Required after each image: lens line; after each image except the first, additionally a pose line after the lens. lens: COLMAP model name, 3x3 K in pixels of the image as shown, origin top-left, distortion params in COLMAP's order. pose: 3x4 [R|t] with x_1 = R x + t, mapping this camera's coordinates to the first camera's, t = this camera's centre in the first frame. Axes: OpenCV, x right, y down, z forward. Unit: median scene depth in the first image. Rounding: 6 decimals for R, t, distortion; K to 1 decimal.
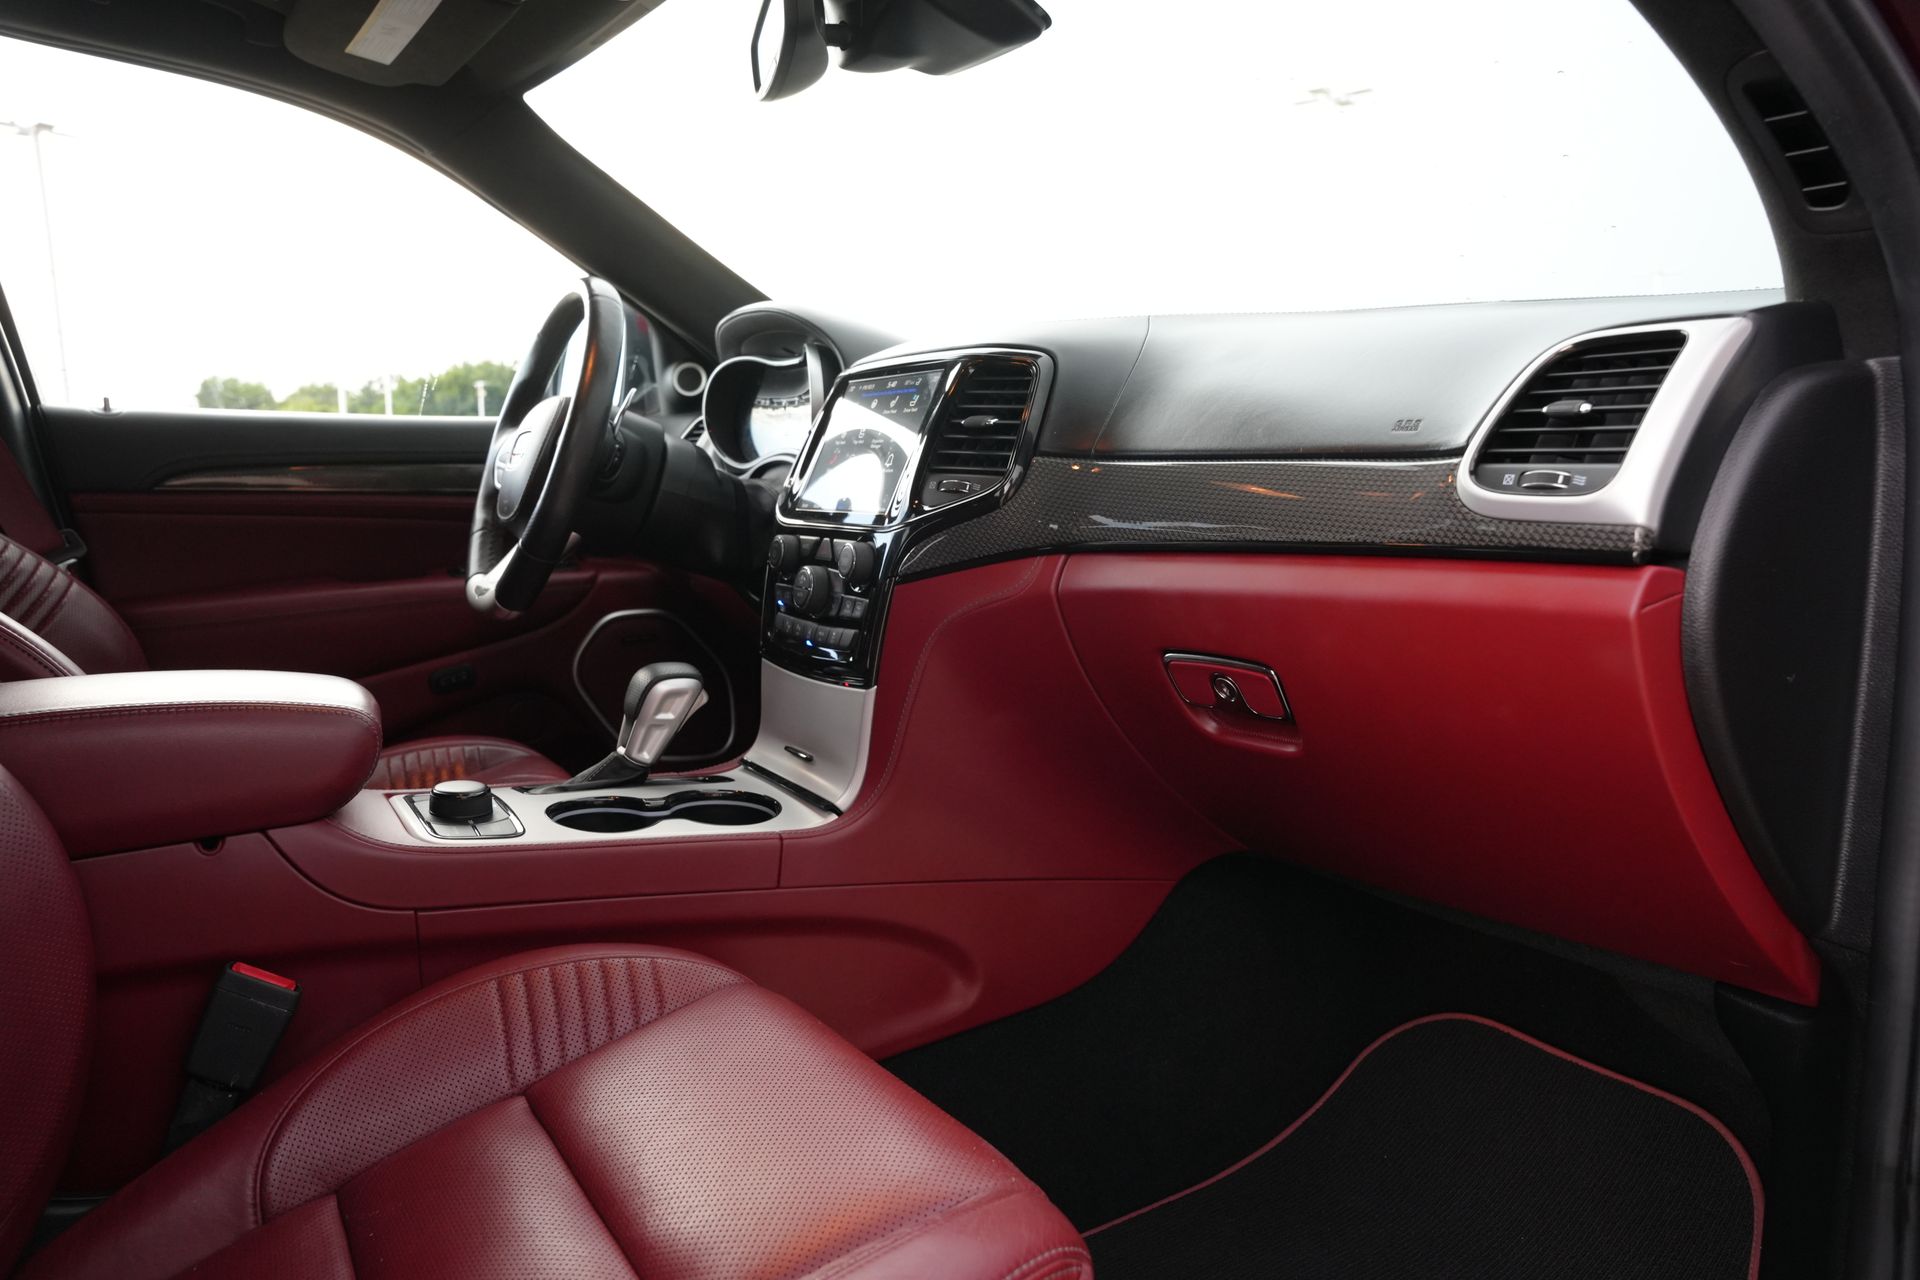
lens RADIAL K [[1400.7, 0, 959.5], [0, 1400.7, 637.0], [0, 0, 1]] dist [-0.011715, 0.006872]
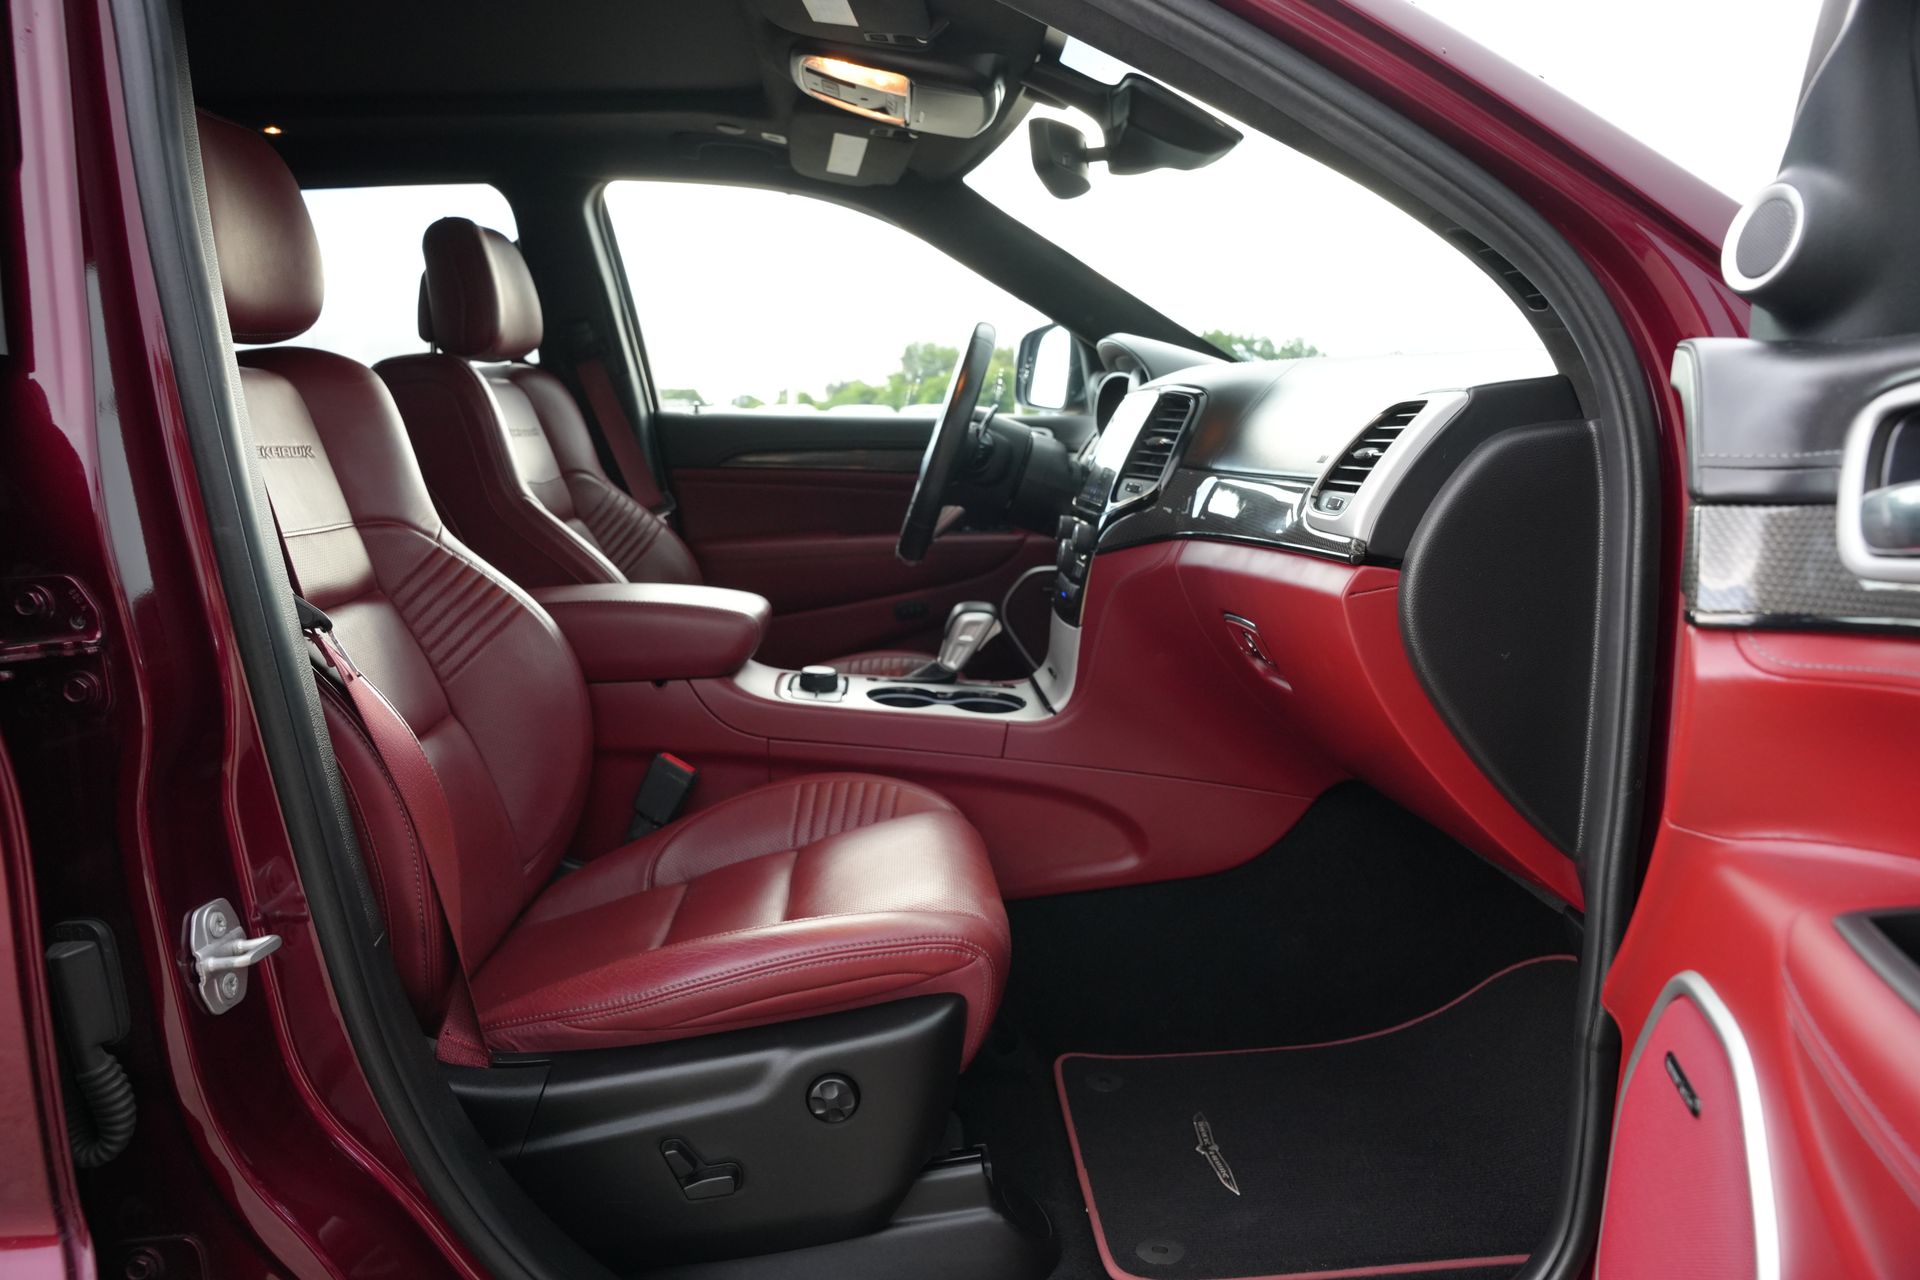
lens RADIAL K [[1400.7, 0, 959.9], [0, 1400.7, 641.9], [0, 0, 1]] dist [-0.011715, 0.006872]
pose [[0.892632, 0.078471, -0.443904, 0.461782], [-0.065105, 0.996850, 0.045299, -0.004995], [0.446060, -0.011535, 0.894929, -0.316140]]
